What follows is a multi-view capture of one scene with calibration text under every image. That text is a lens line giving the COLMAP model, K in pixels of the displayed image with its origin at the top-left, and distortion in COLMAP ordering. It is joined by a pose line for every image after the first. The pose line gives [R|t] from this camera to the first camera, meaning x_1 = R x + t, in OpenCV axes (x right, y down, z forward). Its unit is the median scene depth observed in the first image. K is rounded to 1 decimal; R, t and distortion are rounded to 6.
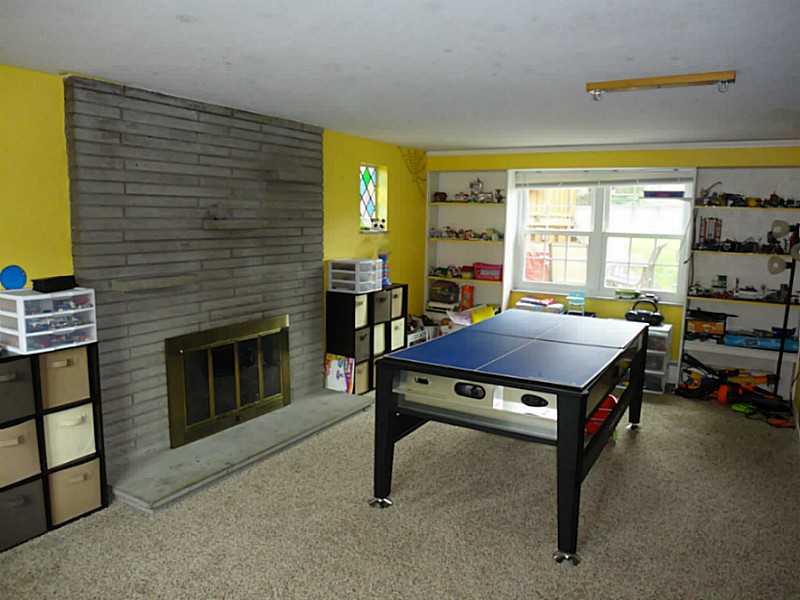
lens RADIAL K [[605.2, 0, 397.5], [0, 605.2, 290.7], [0, 0, 1]] dist [-0.012404, -0.002274]
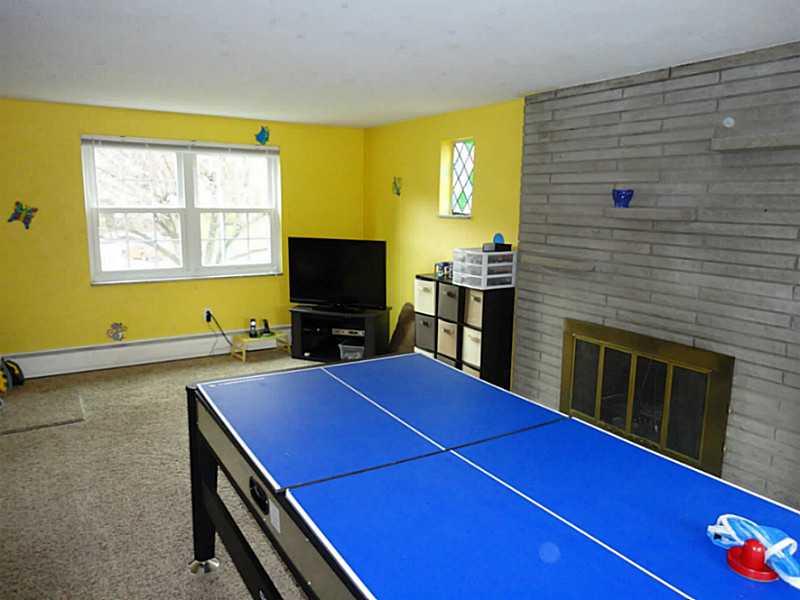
lens RADIAL K [[583.4, 0, 396.2], [0, 583.4, 299.3], [0, 0, 1]] dist [0.010996, 0.000856]
pose [[-0.468891, 0.132425, -0.873273, 0.674713], [-0.131828, 0.967130, 0.217441, -0.140135], [0.873363, 0.217078, -0.436021, 1.202047]]
